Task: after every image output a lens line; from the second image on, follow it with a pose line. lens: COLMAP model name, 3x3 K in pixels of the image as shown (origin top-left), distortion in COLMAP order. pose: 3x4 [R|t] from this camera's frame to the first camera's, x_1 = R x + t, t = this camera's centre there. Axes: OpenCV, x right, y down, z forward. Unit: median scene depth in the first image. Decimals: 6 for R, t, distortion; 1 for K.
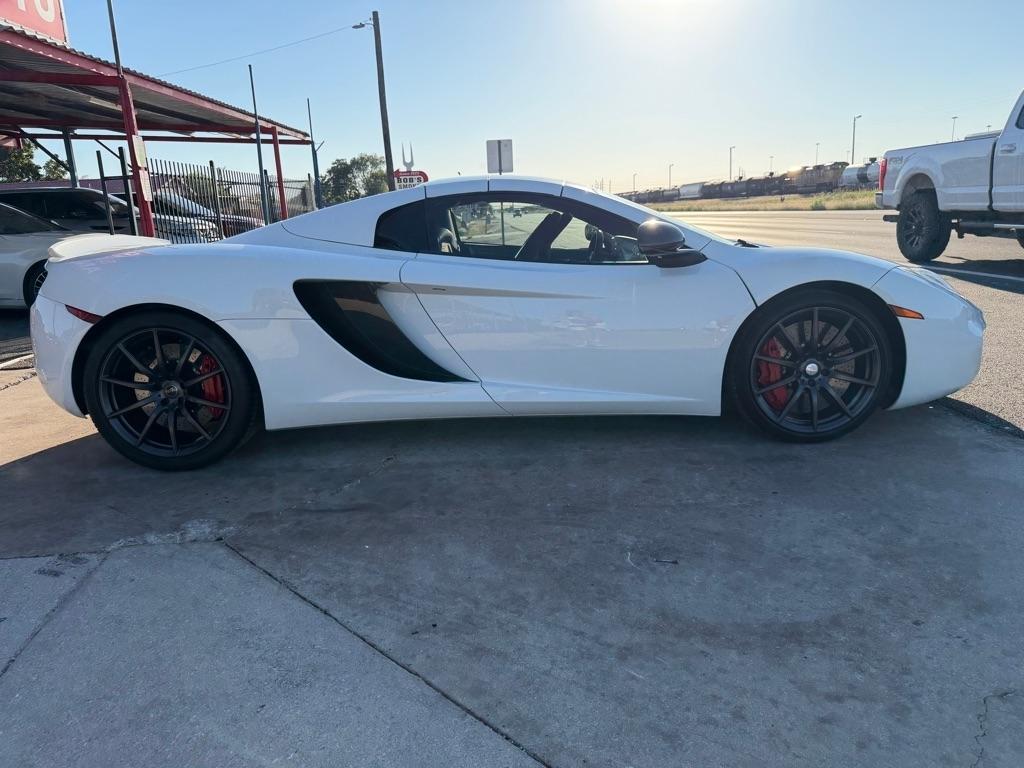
lens RADIAL K [[727.0, 0, 507.8], [0, 727.0, 390.1], [0, 0, 1]] dist [0.013773, -0.023521]
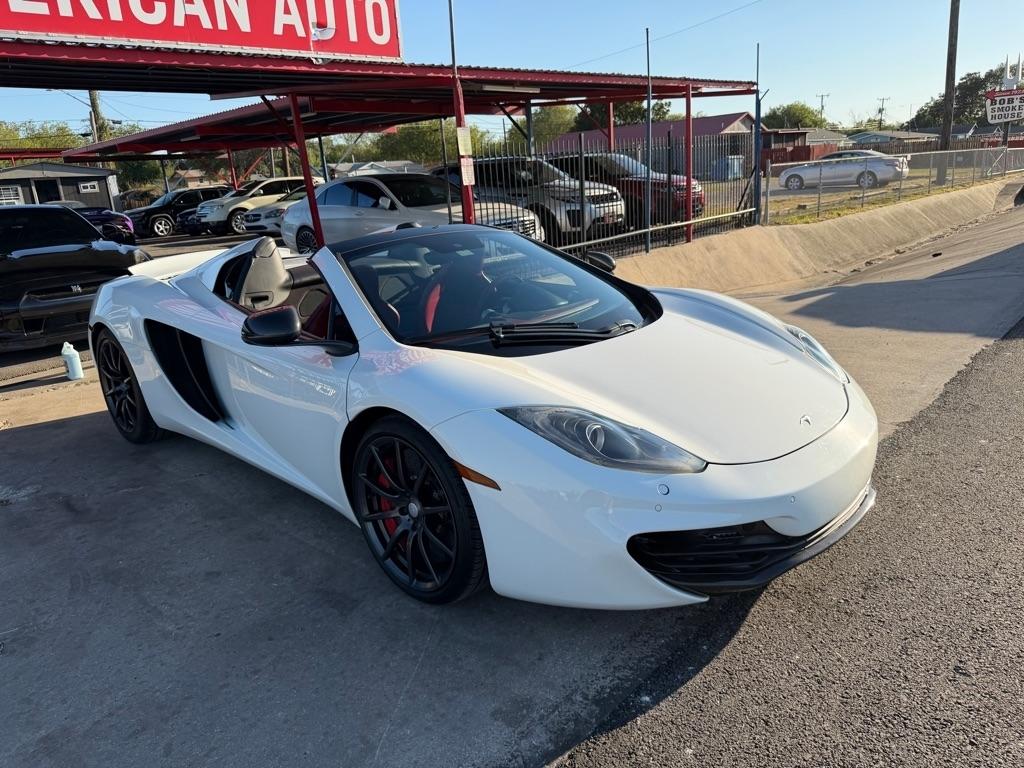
lens RADIAL K [[727.0, 0, 514.3], [0, 727.0, 383.9], [0, 0, 1]] dist [0.013773, -0.023521]
pose [[0.721231, 0.186054, -0.667241, 1.016543], [-0.128962, 0.982478, 0.134558, -0.290022], [0.680584, -0.010998, 0.732587, 0.505149]]
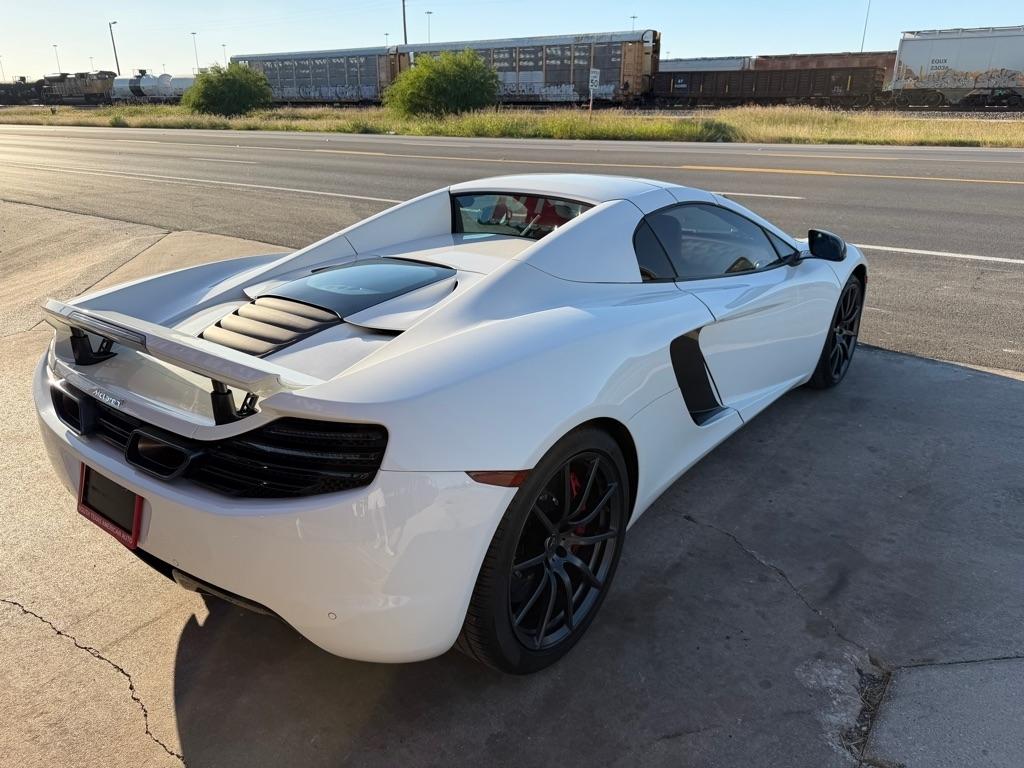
lens RADIAL K [[727.0, 0, 507.3], [0, 727.0, 381.6], [0, 0, 1]] dist [0.013773, -0.023521]
pose [[0.613226, -0.238410, 0.753070, -0.980455], [0.162152, 0.971055, 0.175379, -0.272665], [-0.773085, 0.014565, 0.634135, 0.636450]]
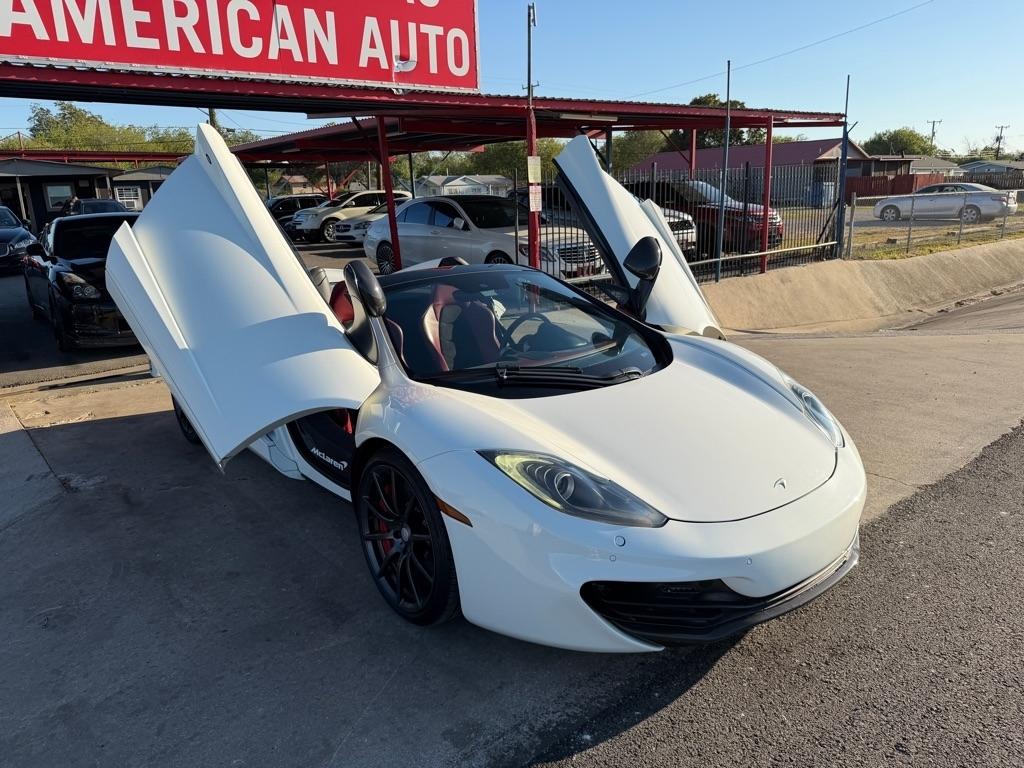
lens RADIAL K [[727.0, 0, 506.7], [0, 727.0, 374.8], [0, 0, 1]] dist [0.013773, -0.023521]
pose [[0.624329, 0.211639, -0.751945, 1.118373], [-0.181626, 0.975547, 0.123772, -0.348403], [0.759753, 0.059298, 0.647502, 0.531788]]
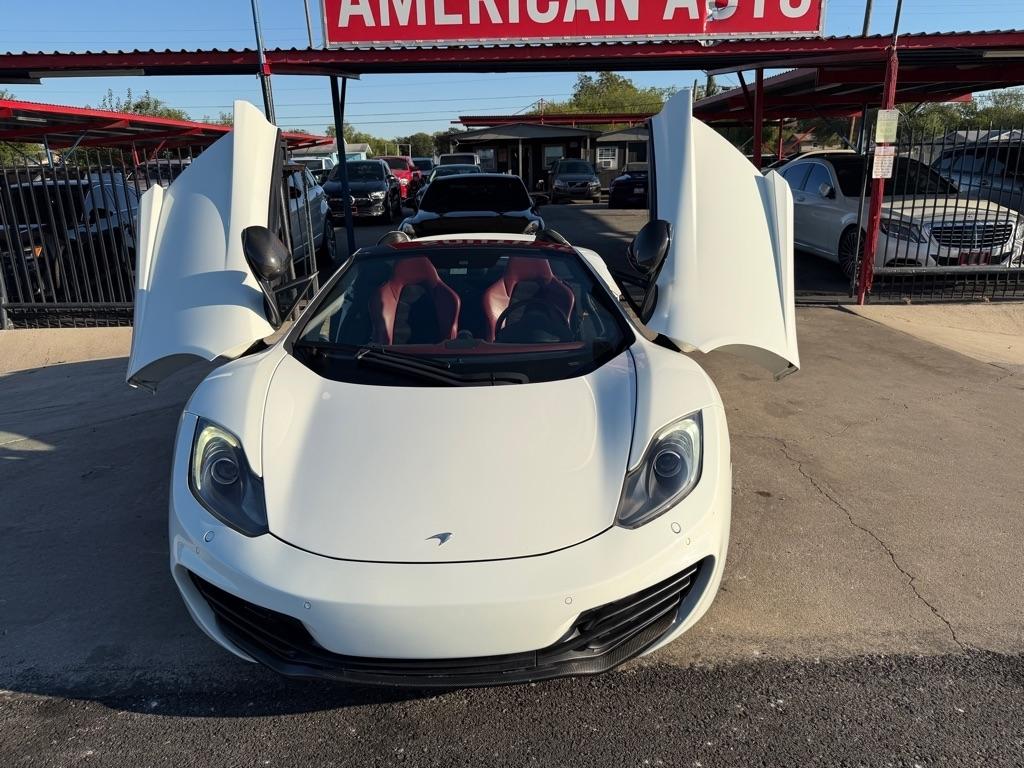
lens RADIAL K [[727.0, 0, 511.8], [0, 727.0, 381.0], [0, 0, 1]] dist [0.013773, -0.023521]
pose [[0.019903, 0.321942, -0.946550, 1.294302], [-0.216359, 0.925691, 0.310298, -0.526687], [0.976111, 0.198619, 0.088079, 1.265658]]
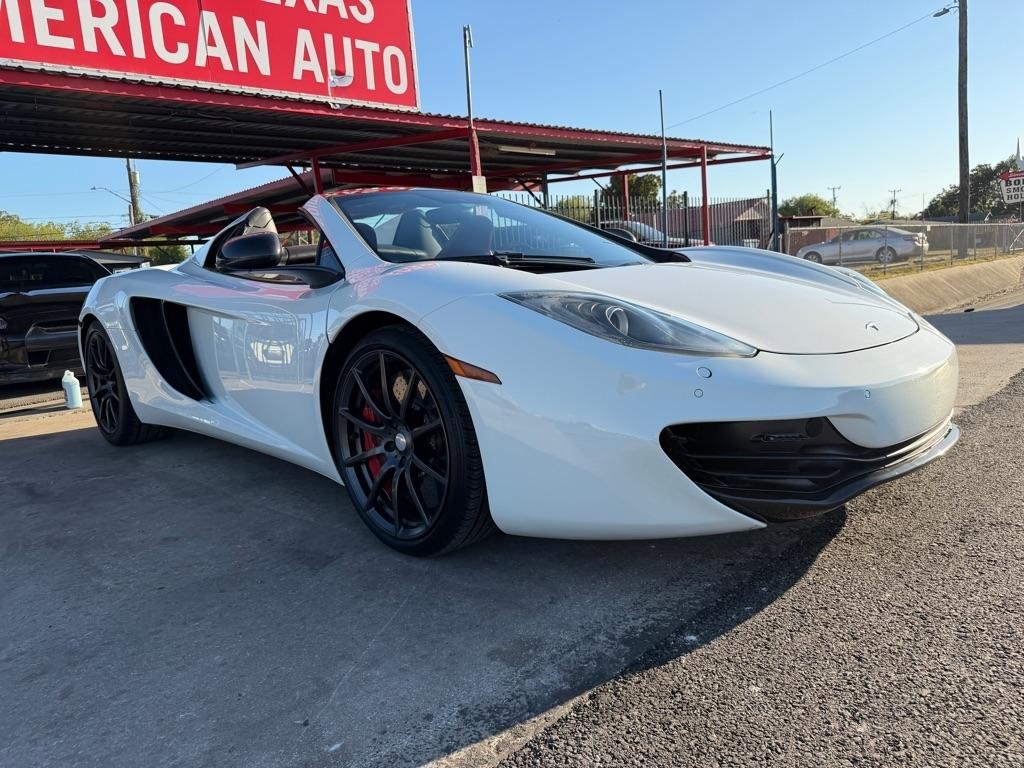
lens RADIAL K [[727.0, 0, 503.6], [0, 727.0, 377.3], [0, 0, 1]] dist [0.013773, -0.023521]
pose [[0.692874, 0.091305, -0.715254, 0.968333], [-0.123211, 0.992353, 0.007322, -0.106170], [0.710454, 0.083054, 0.698826, 0.608466]]
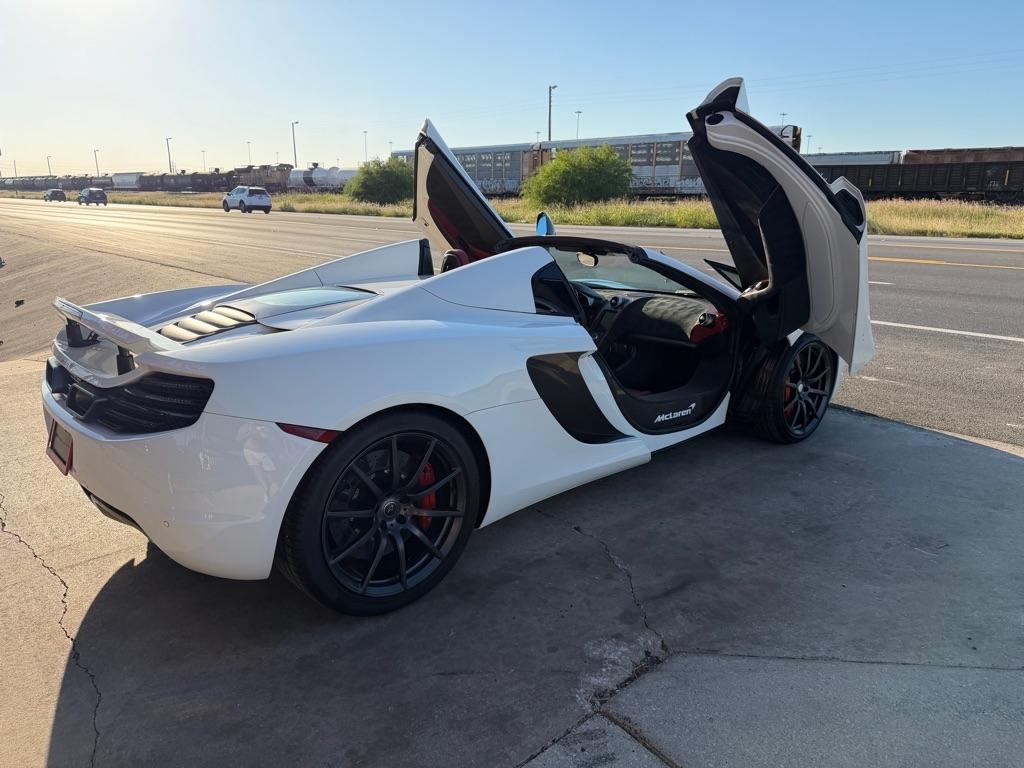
lens RADIAL K [[727.0, 0, 508.6], [0, 727.0, 386.7], [0, 0, 1]] dist [0.013773, -0.023521]
pose [[0.749903, -0.115750, 0.651343, -0.892020], [0.114974, 0.992394, 0.043986, -0.156533], [-0.651480, 0.041903, 0.757508, 0.329662]]
